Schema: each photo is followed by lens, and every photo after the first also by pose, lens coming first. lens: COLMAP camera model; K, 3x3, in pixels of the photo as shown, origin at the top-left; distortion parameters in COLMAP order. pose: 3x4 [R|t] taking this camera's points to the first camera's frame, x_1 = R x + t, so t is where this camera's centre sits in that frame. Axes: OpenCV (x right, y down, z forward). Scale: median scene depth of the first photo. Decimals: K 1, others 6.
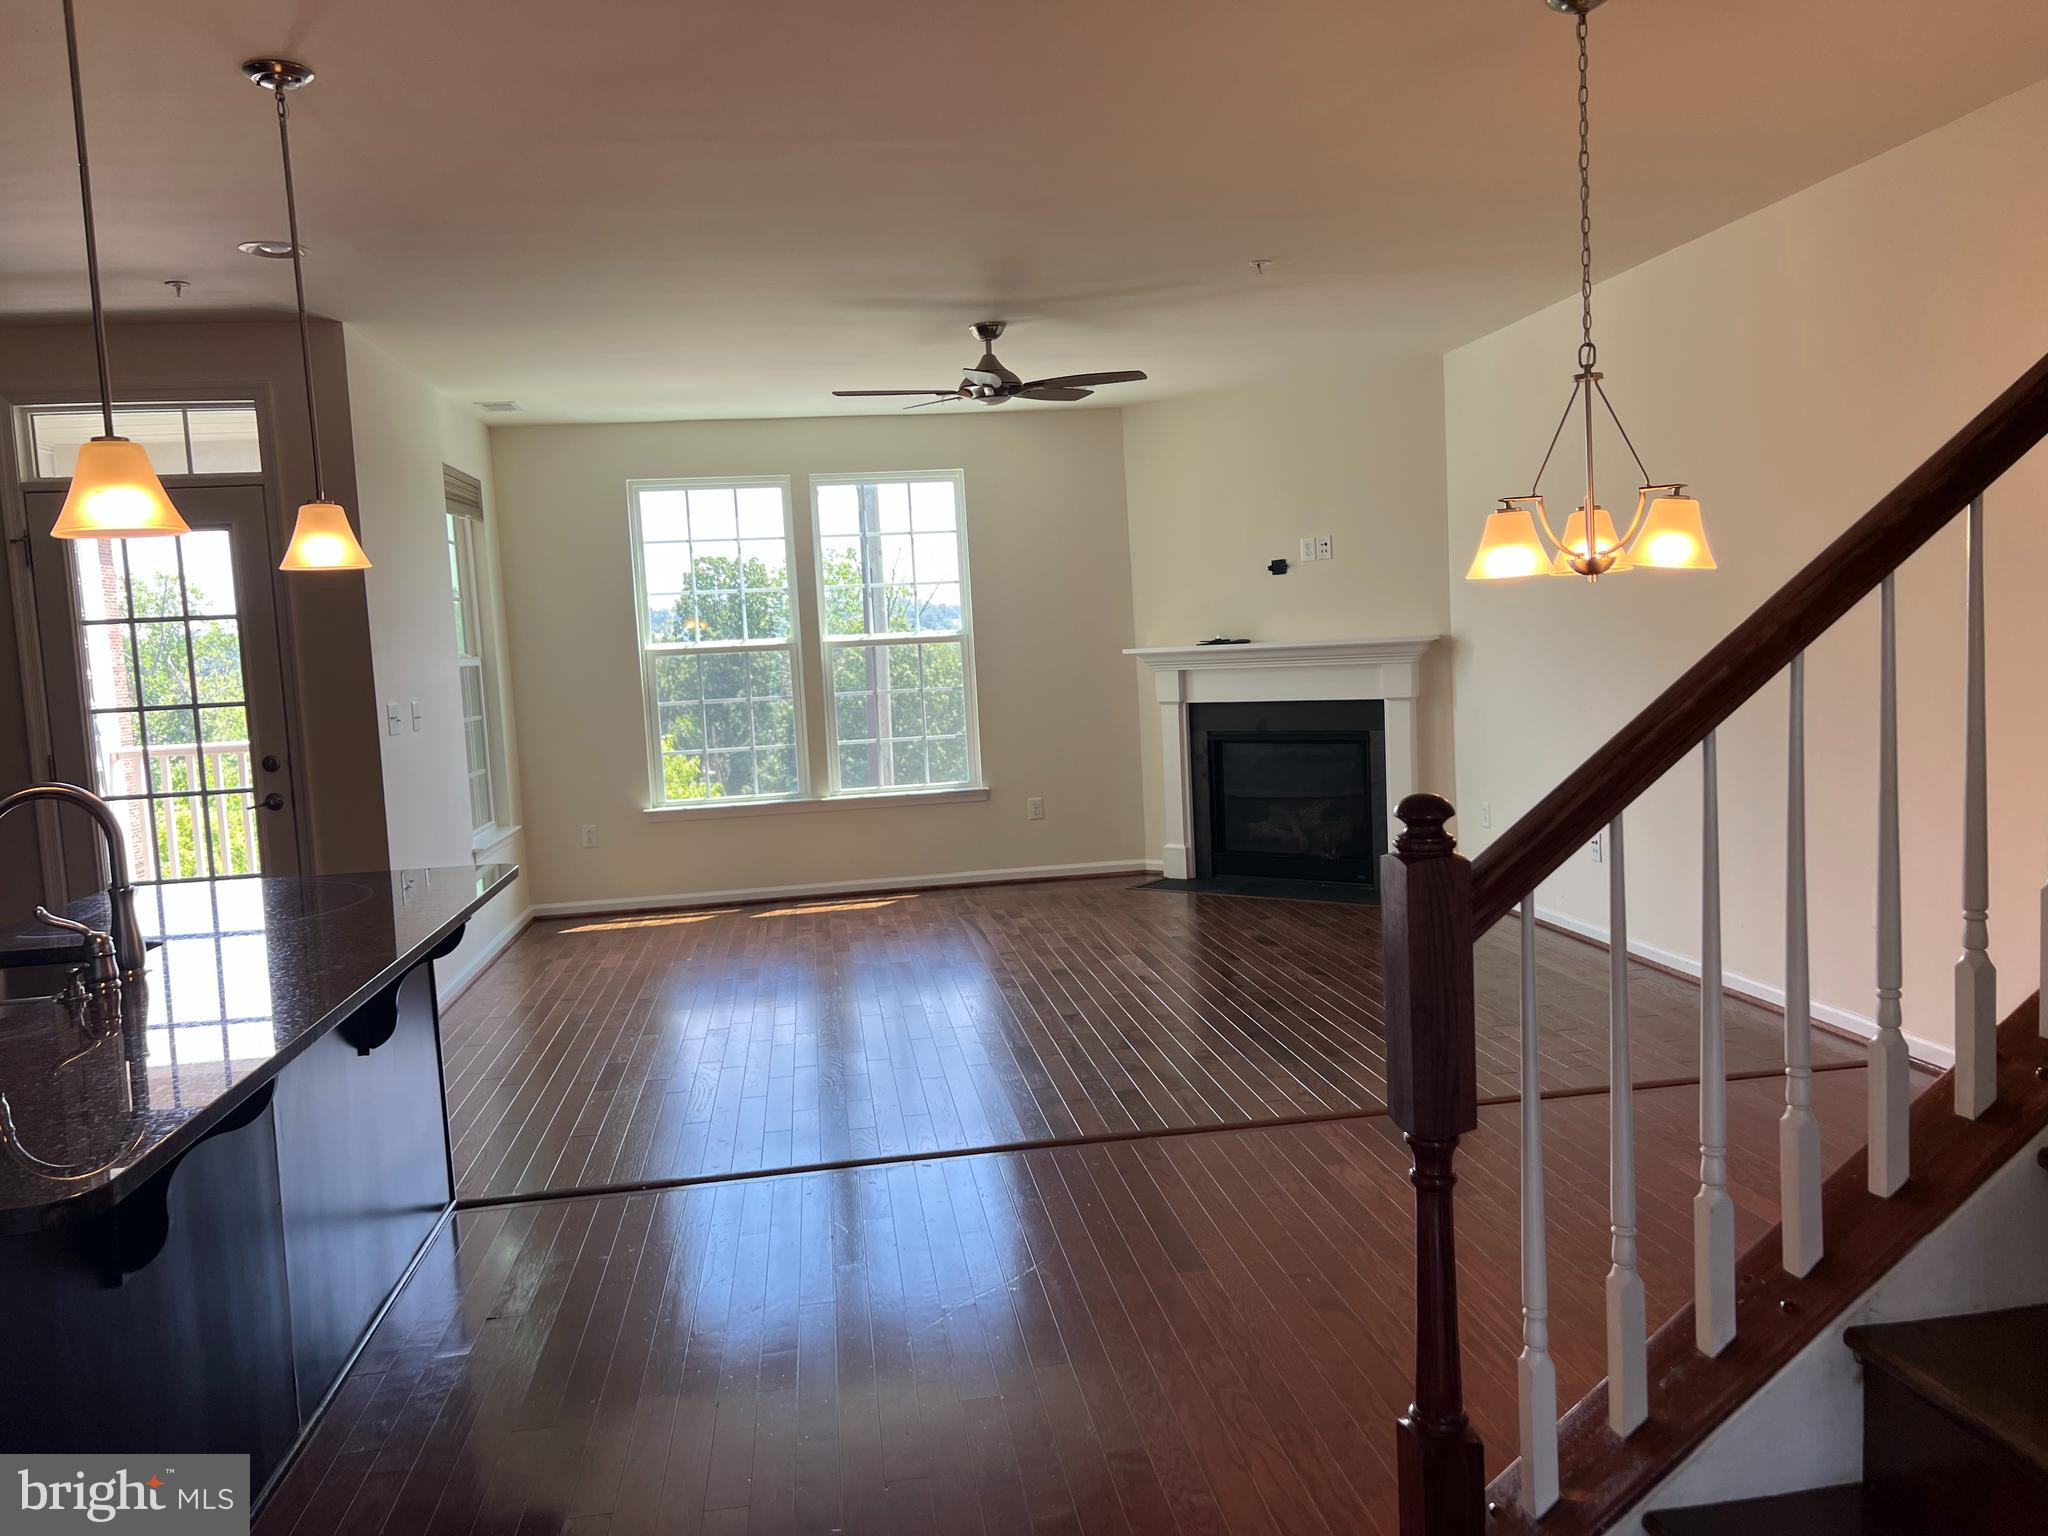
lens RADIAL K [[1542.5, 0, 1016.4], [0, 1542.5, 772.4], [0, 0, 1]] dist [0.049553, -0.048952]
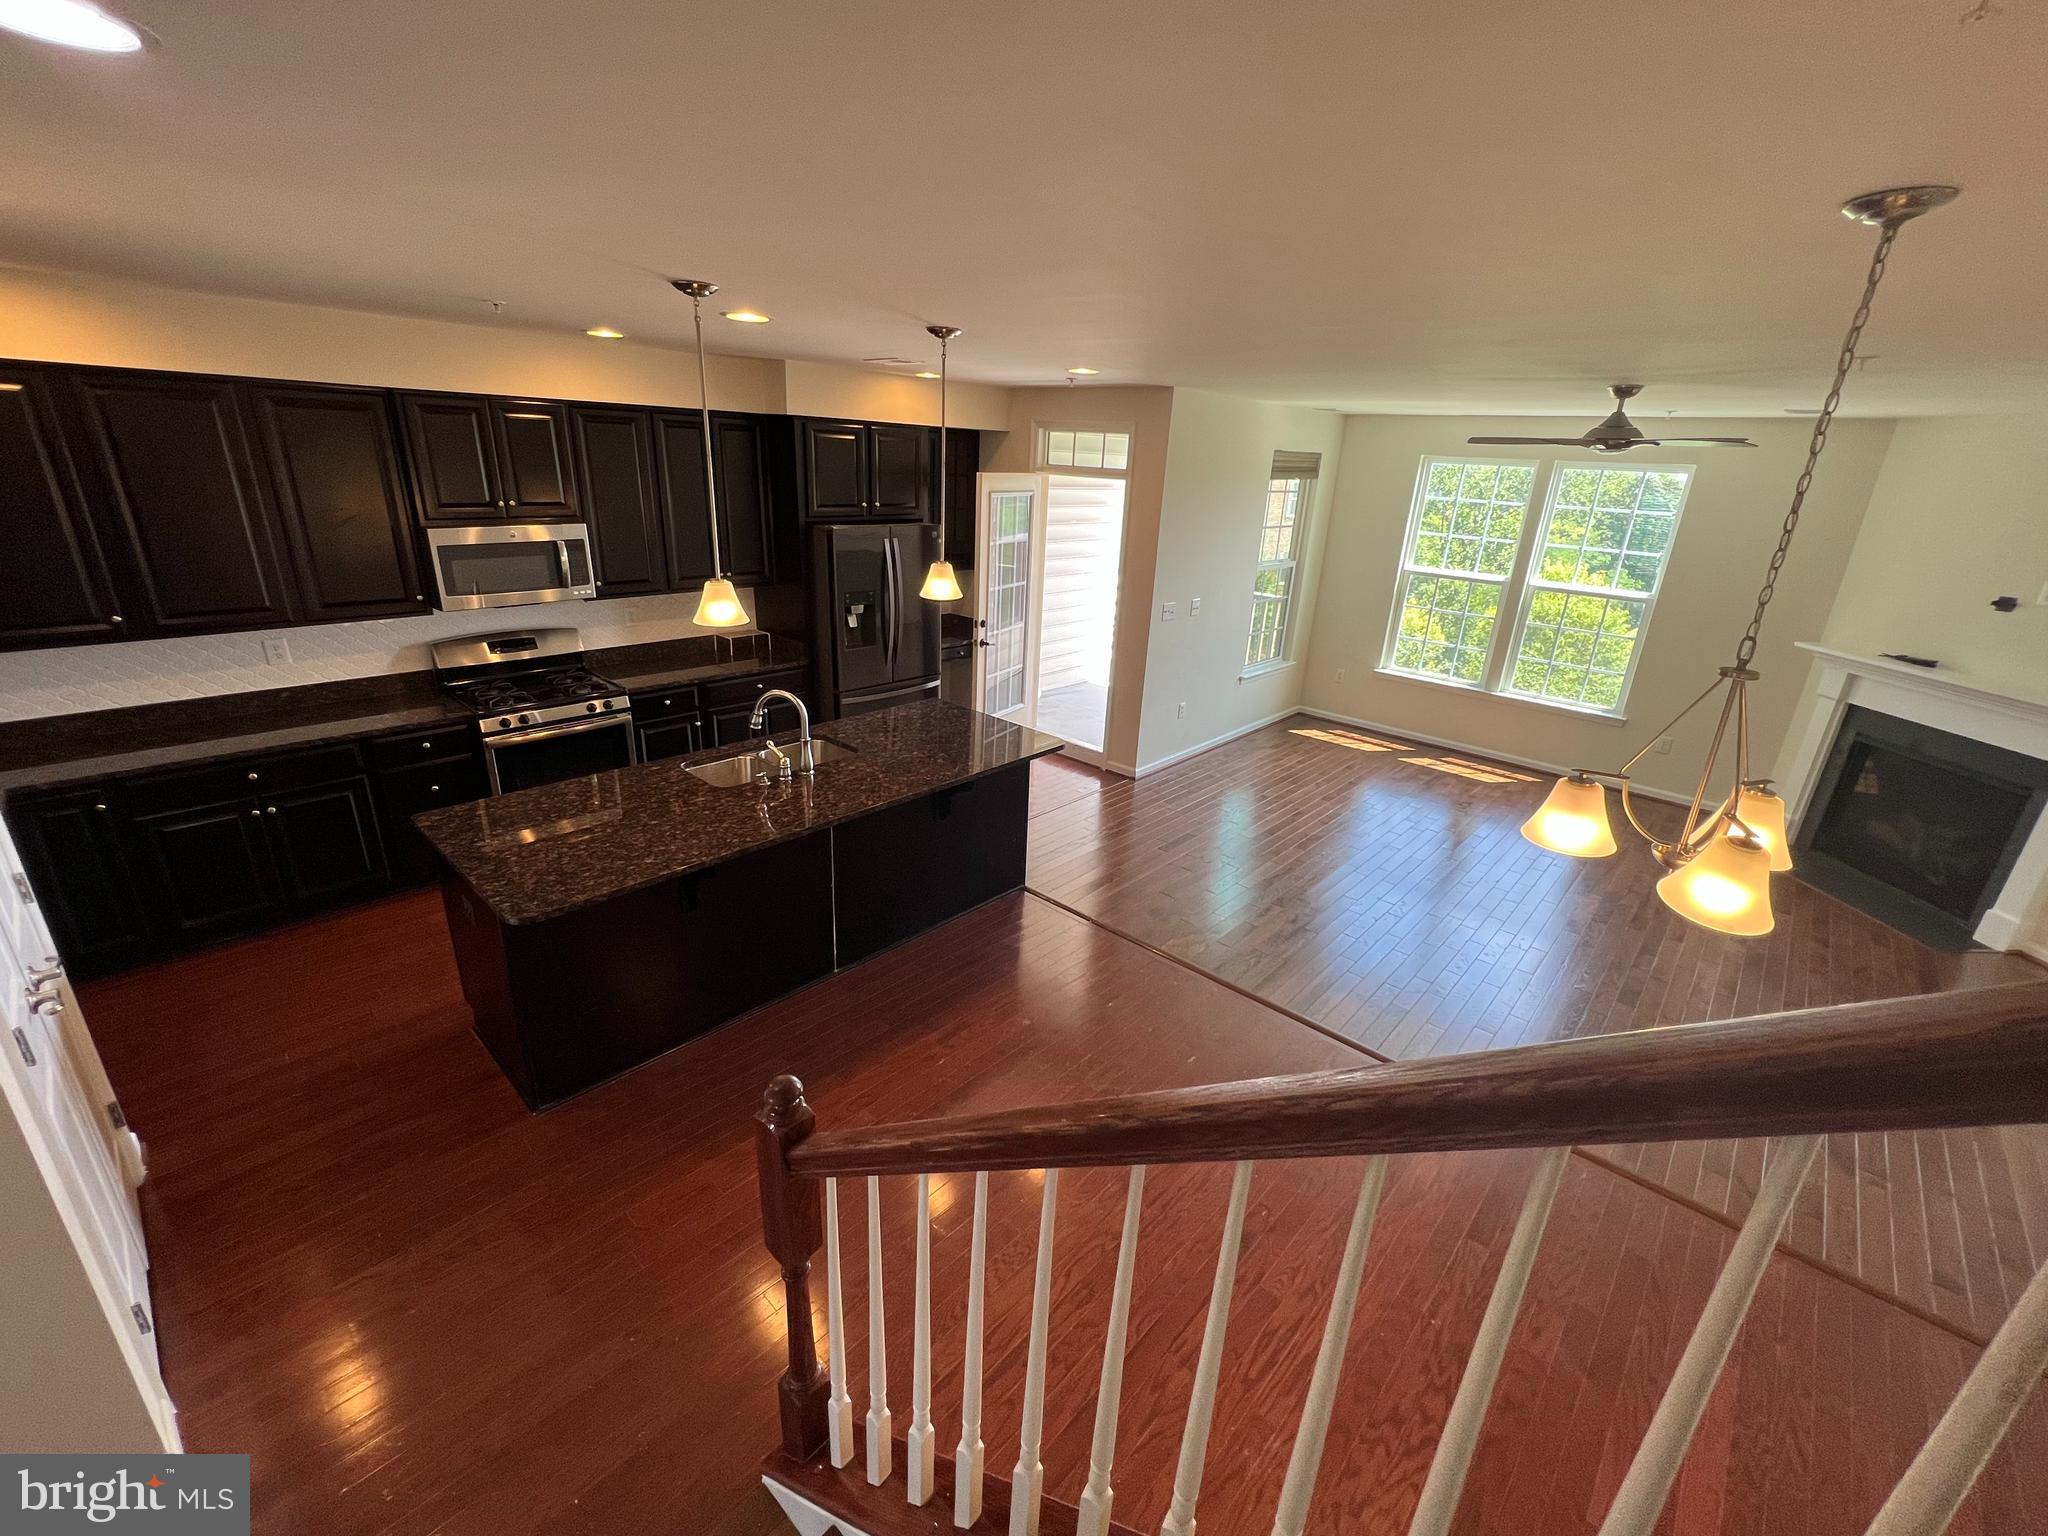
lens RADIAL K [[848.0, 0, 1017.3], [0, 848.0, 771.5], [0, 0, 1]] dist [-0.007750, 0.000138]
pose [[0.628866, 0.346169, -0.696200, 0.210329], [-0.145566, 0.932005, 0.331929, -0.137035], [0.763766, -0.107396, 0.636496, 0.164912]]
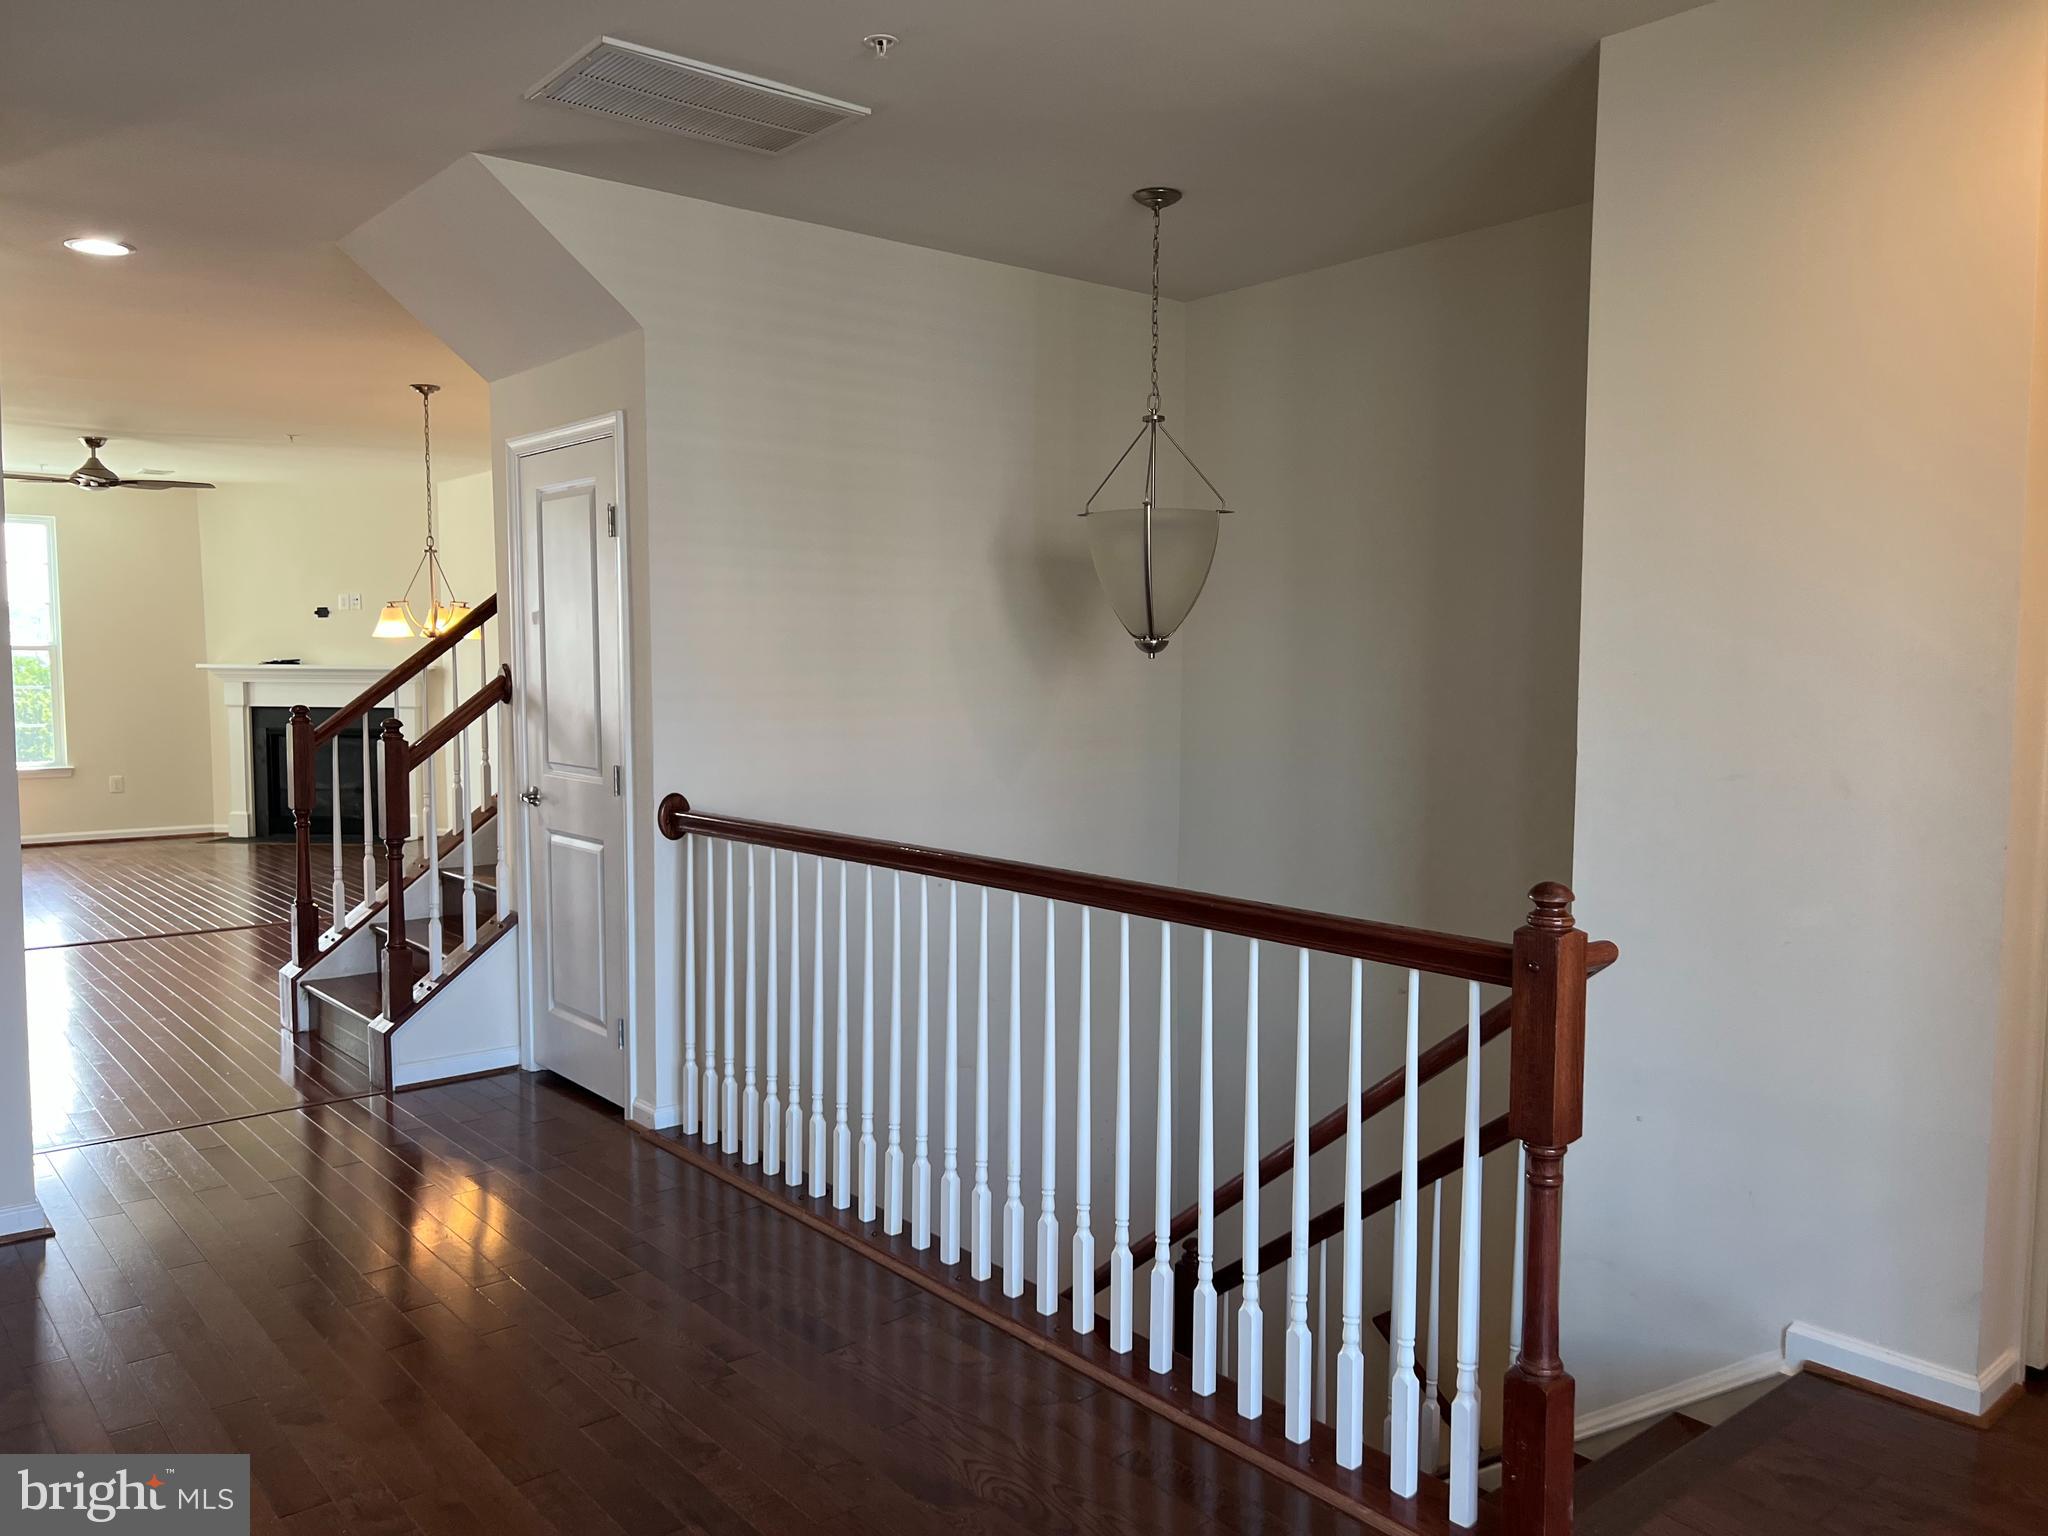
lens RADIAL K [[1542.5, 0, 1031.9], [0, 1542.5, 777.5], [0, 0, 1]] dist [0.049553, -0.048952]
pose [[0.846756, 0.014337, 0.531789, -0.041189], [-0.002198, 0.999723, -0.023453, 0.057803], [-0.531978, 0.018690, 0.846552, -0.628216]]
